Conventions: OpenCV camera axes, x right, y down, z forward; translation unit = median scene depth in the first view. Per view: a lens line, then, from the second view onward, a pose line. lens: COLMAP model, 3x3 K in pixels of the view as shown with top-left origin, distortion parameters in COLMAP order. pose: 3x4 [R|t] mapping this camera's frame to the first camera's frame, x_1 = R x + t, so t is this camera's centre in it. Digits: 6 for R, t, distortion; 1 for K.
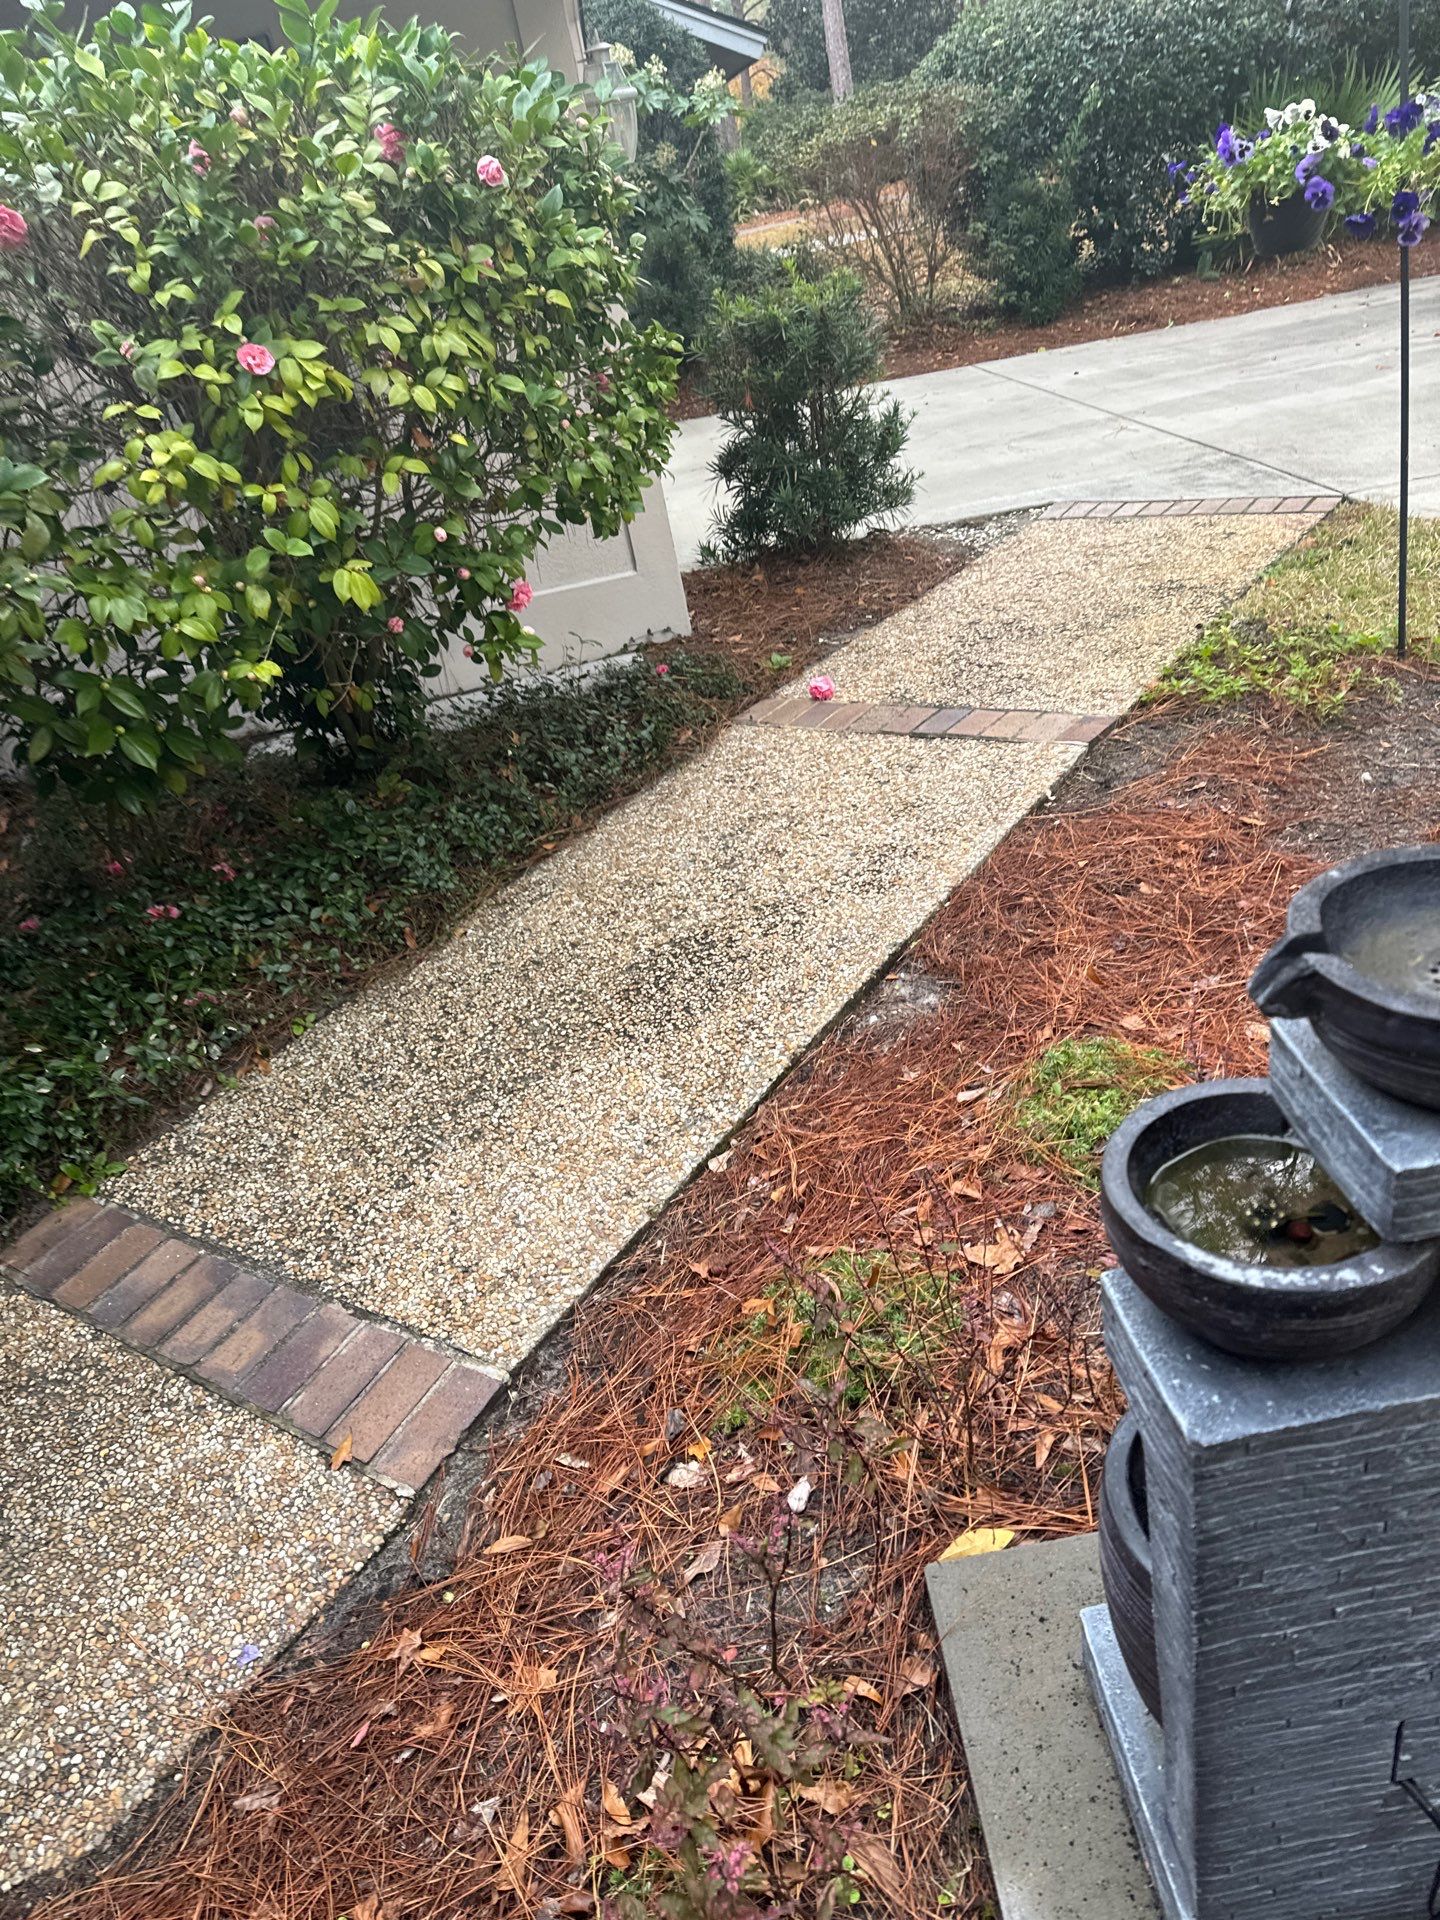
lens RADIAL K [[1418.9, 0, 720.0], [0, 1418.9, 960.0], [0, 0, 1]] dist [0.000099, -0.002694]
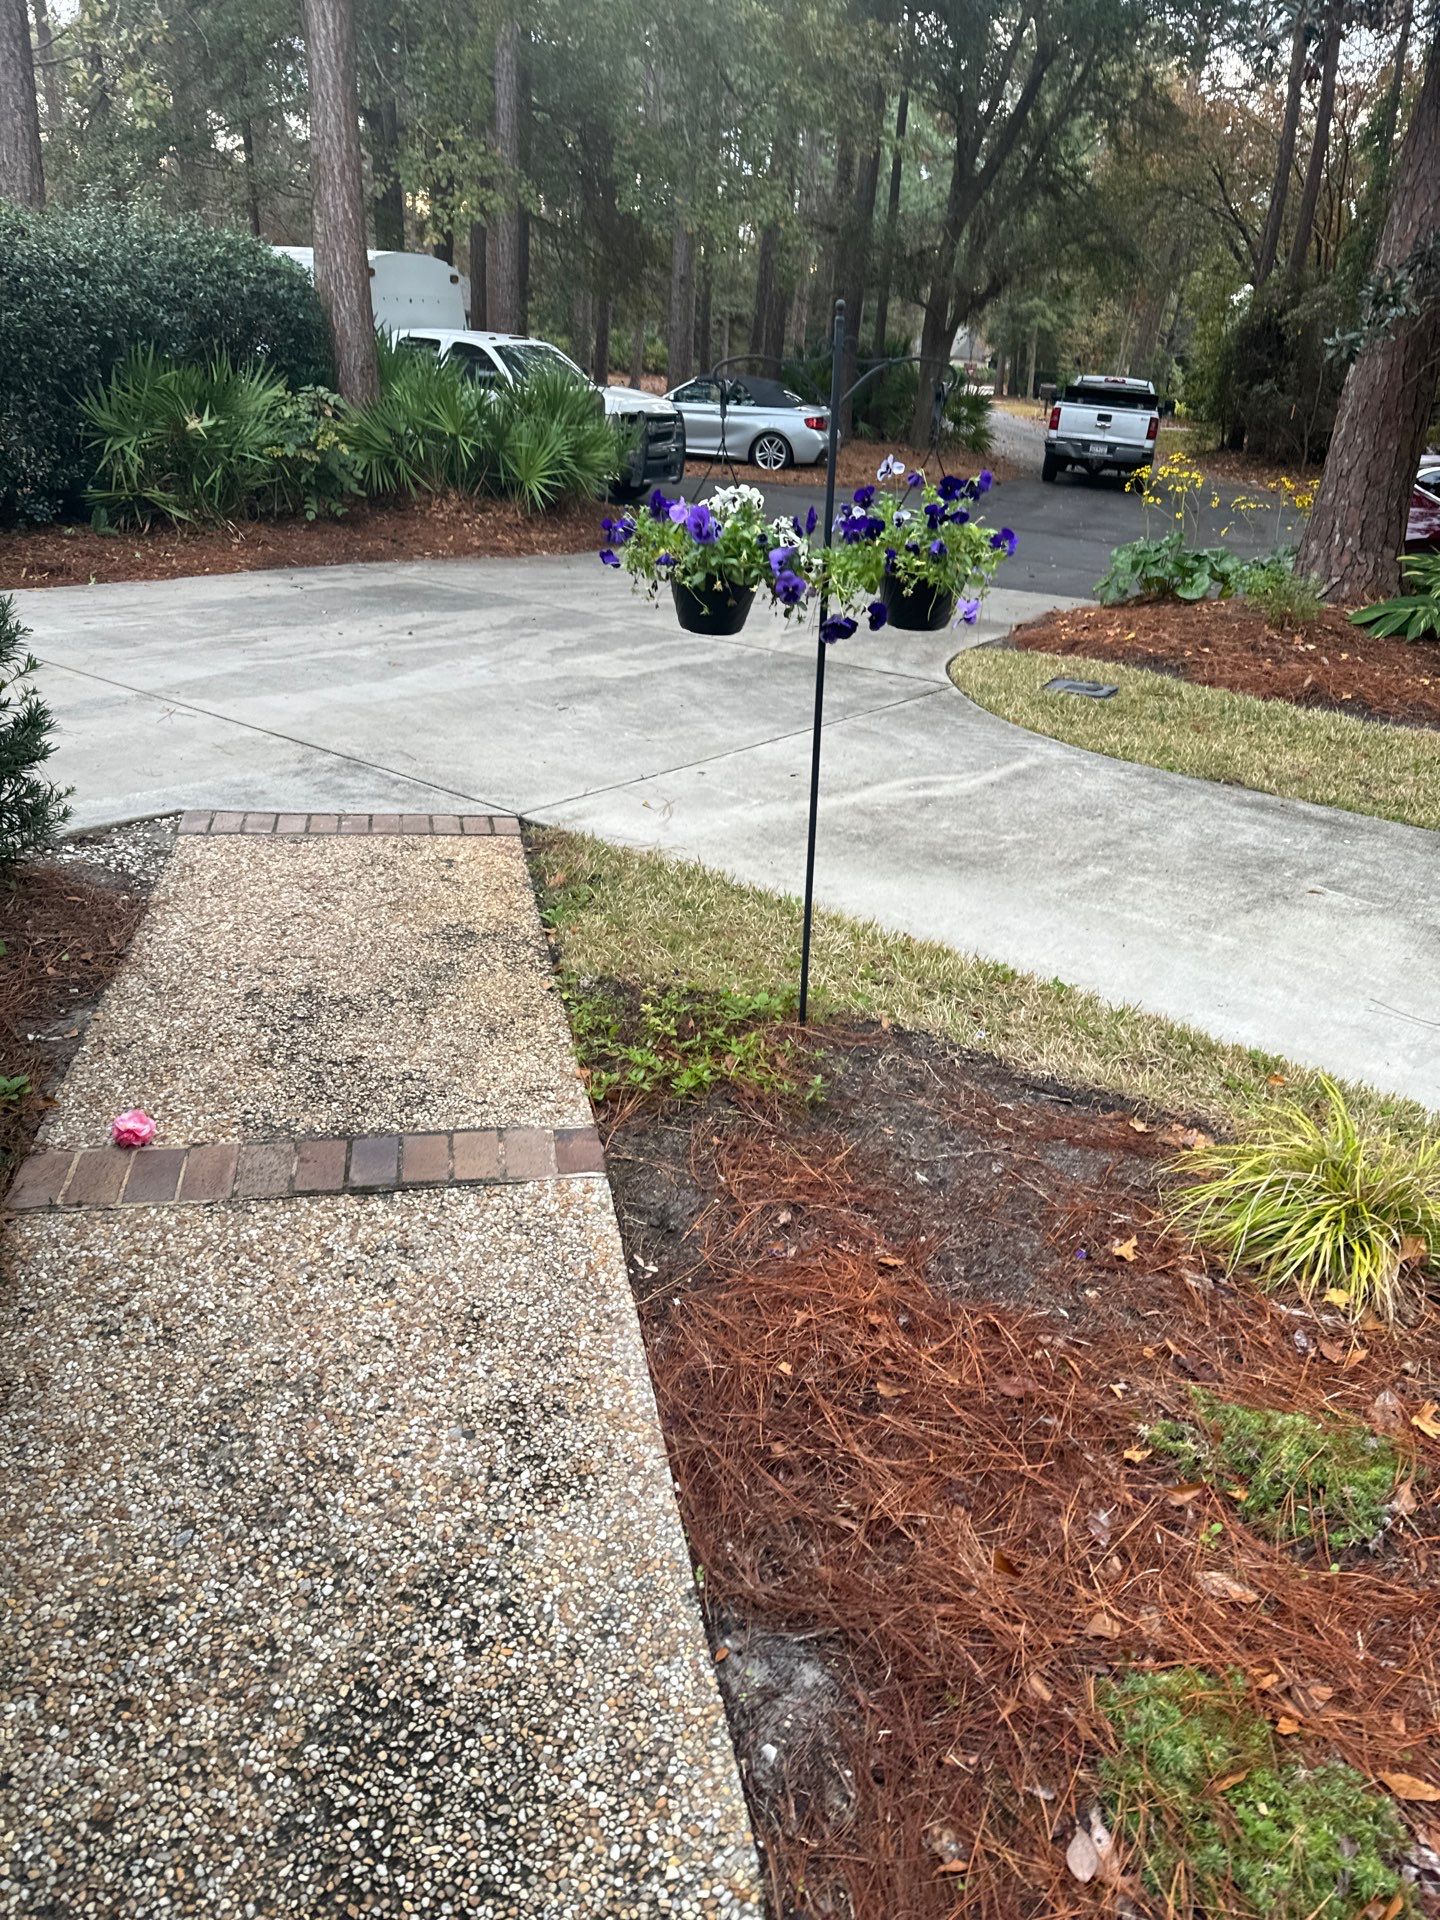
lens RADIAL K [[1418.9, 0, 720.0], [0, 1418.9, 960.0], [0, 0, 1]] dist [0.000099, -0.002694]
pose [[0.682210, -0.079068, 0.726868, -0.138722], [0.183649, 0.980796, -0.065676, -0.101988], [-0.707716, 0.178293, 0.683630, 0.179314]]
